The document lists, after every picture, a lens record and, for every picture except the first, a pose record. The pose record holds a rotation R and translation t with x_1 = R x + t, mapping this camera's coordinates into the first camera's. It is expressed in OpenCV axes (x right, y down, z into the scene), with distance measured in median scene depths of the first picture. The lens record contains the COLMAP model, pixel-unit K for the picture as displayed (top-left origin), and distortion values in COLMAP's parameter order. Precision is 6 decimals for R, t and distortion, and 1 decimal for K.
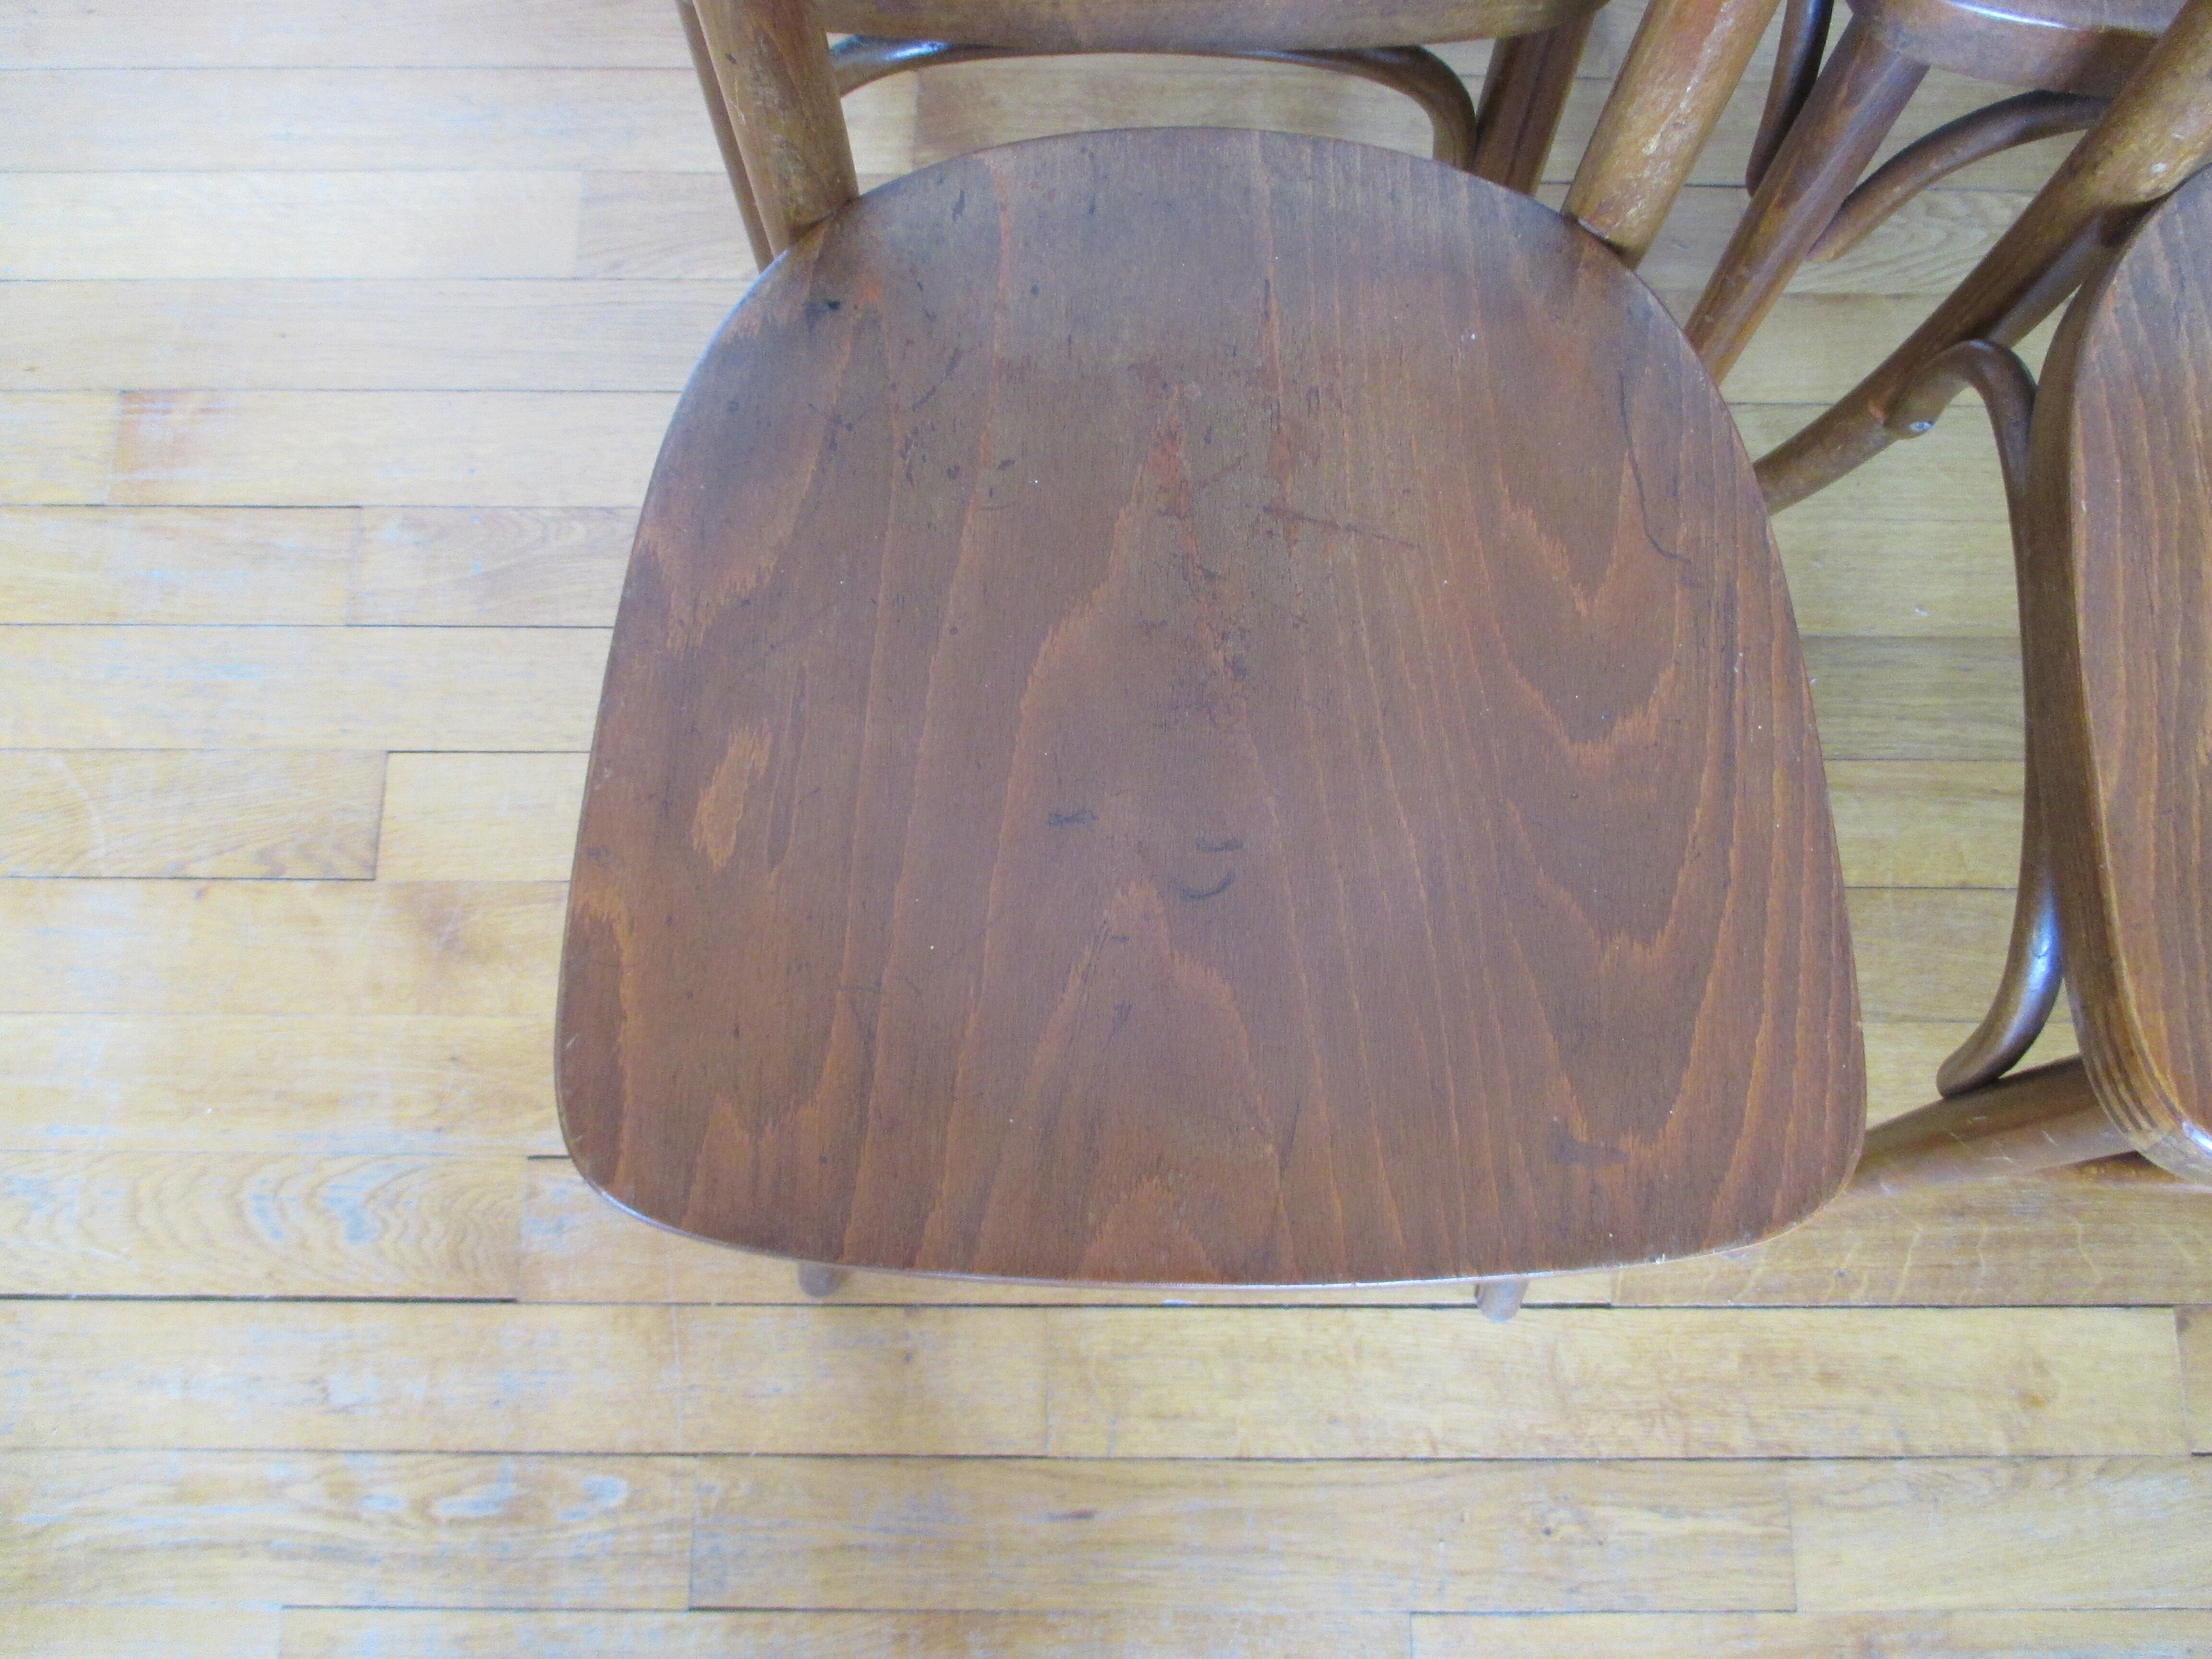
lens RADIAL K [[1819.1, 0, 1092.4], [0, 1819.1, 813.5], [0, 0, 1]] dist [-0.040593, 0.012404]
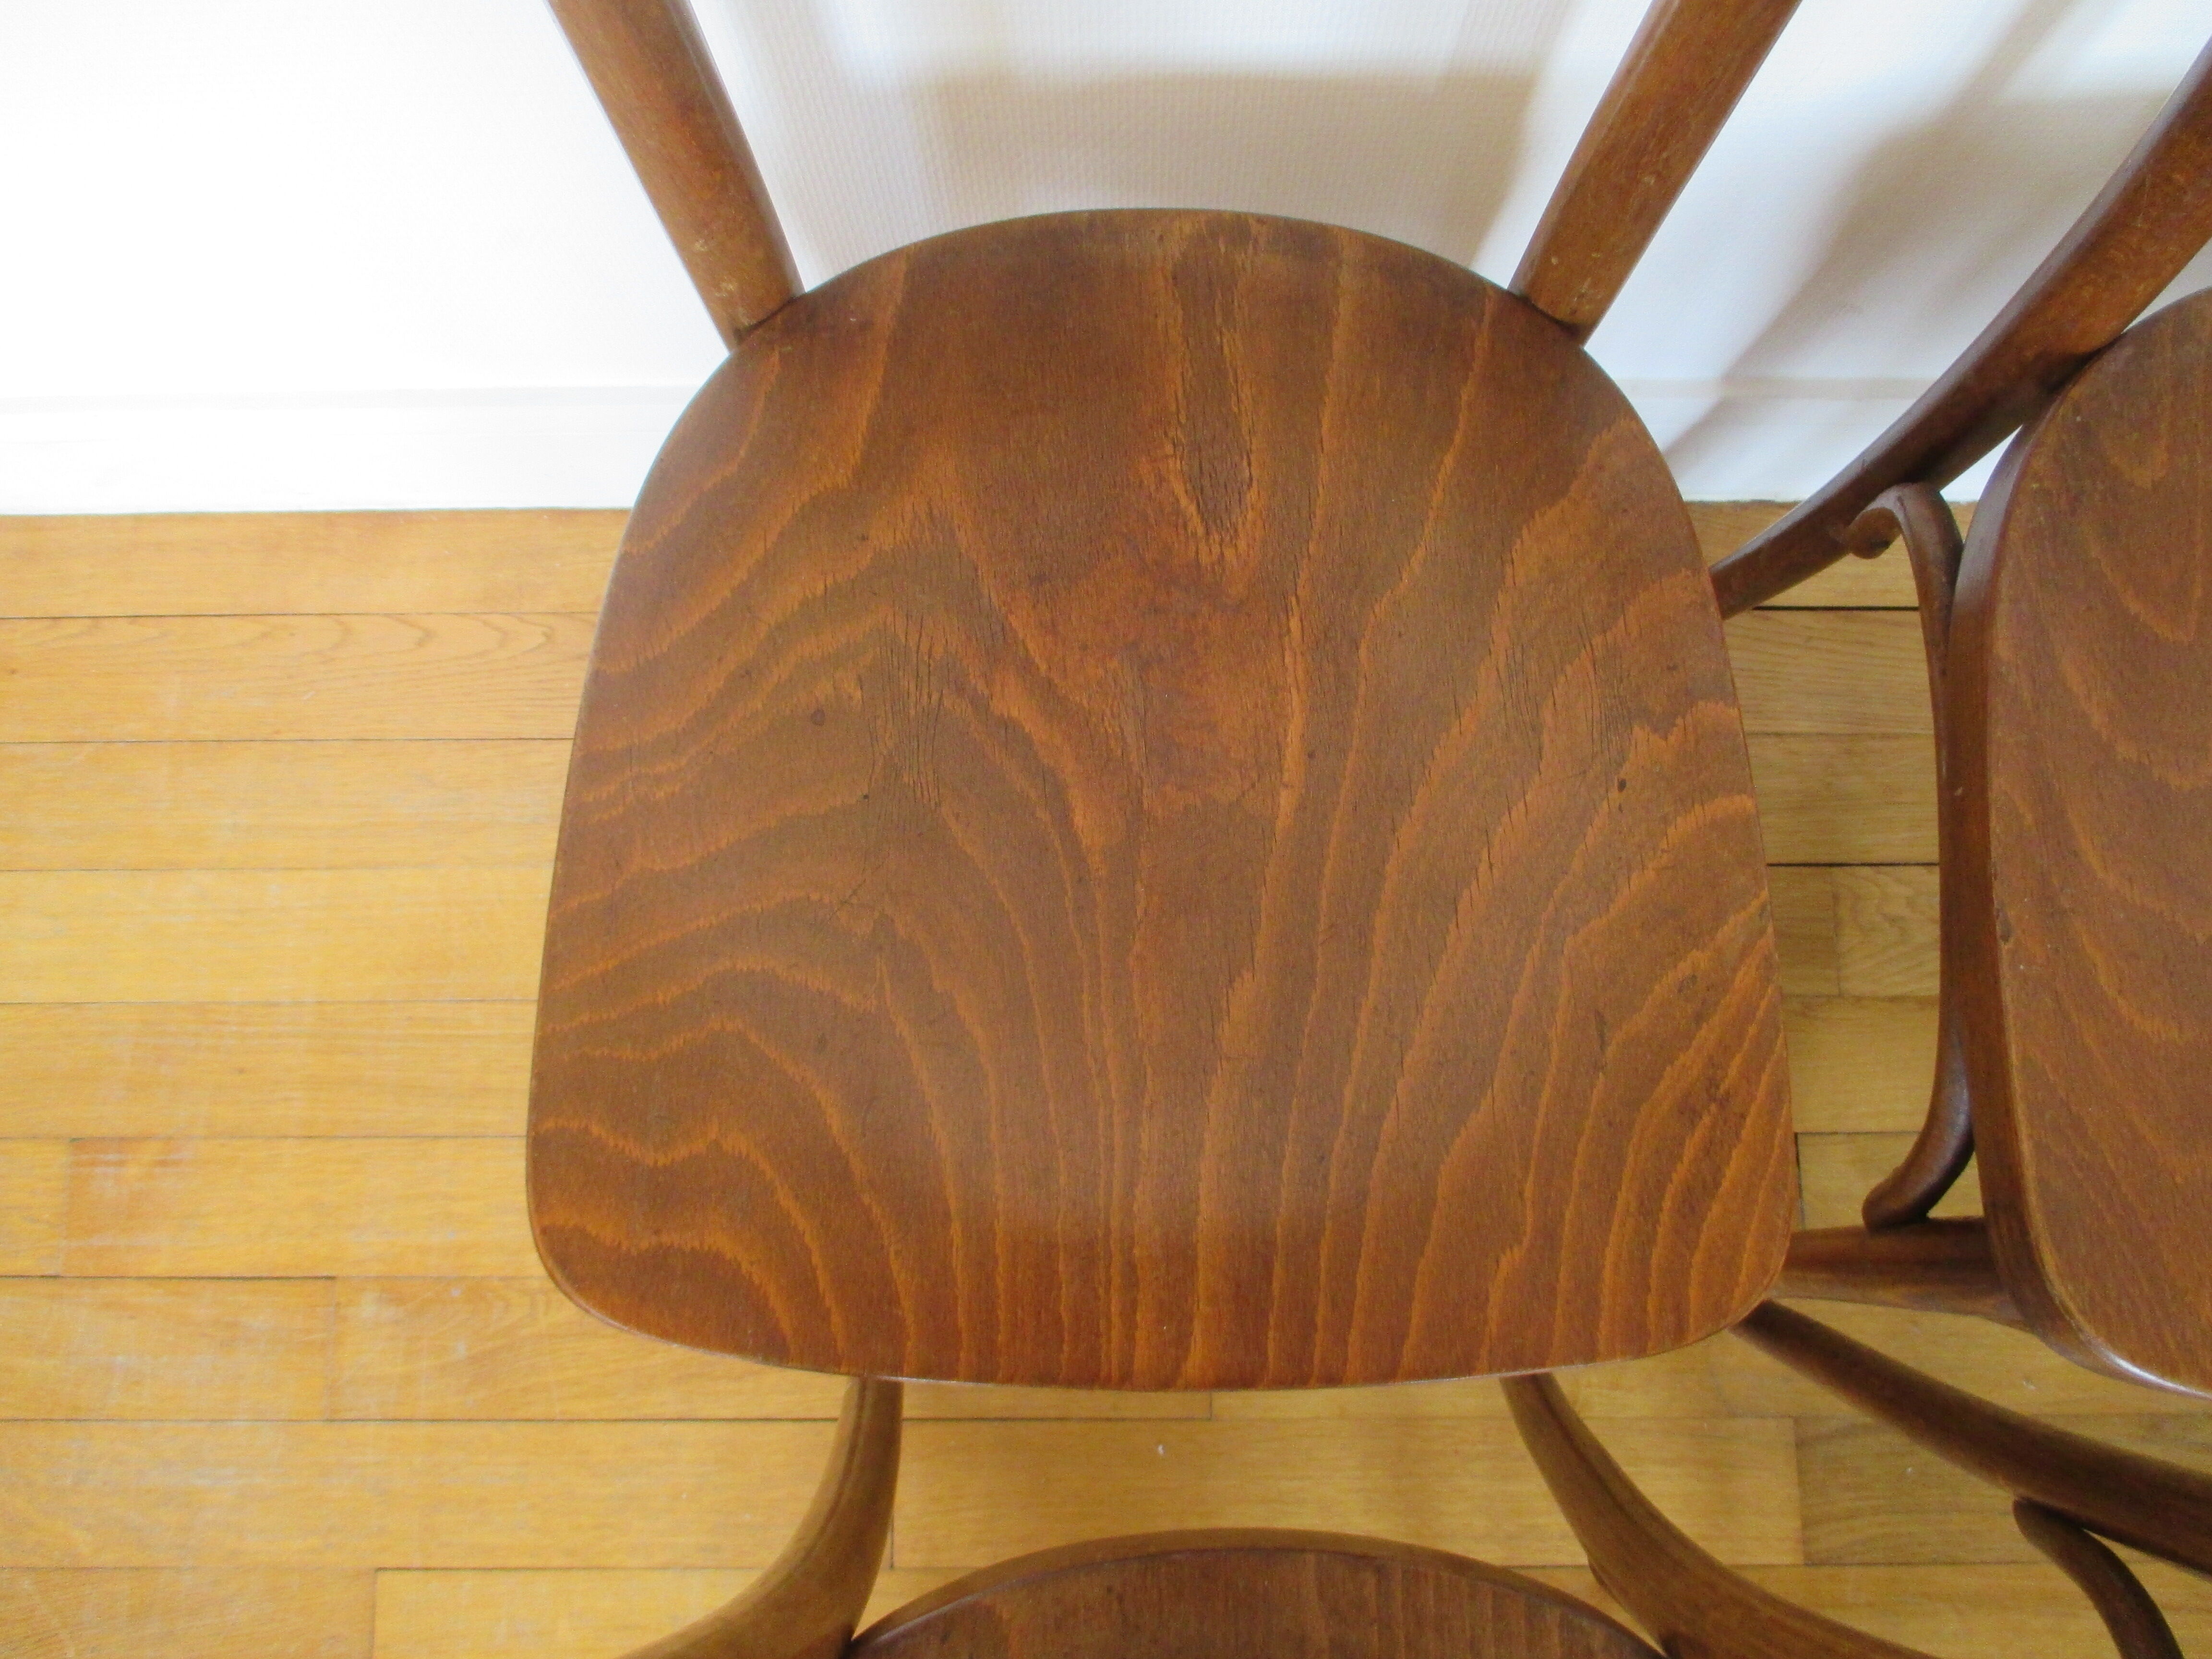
lens RADIAL K [[1819.1, 0, 1101.9], [0, 1819.1, 832.1], [0, 0, 1]] dist [-0.040593, 0.012404]
pose [[0.999704, -0.020223, -0.013502, 0.005863], [0.020954, 0.998189, 0.056385, -0.448097], [0.012337, -0.056651, 0.998318, 0.095826]]
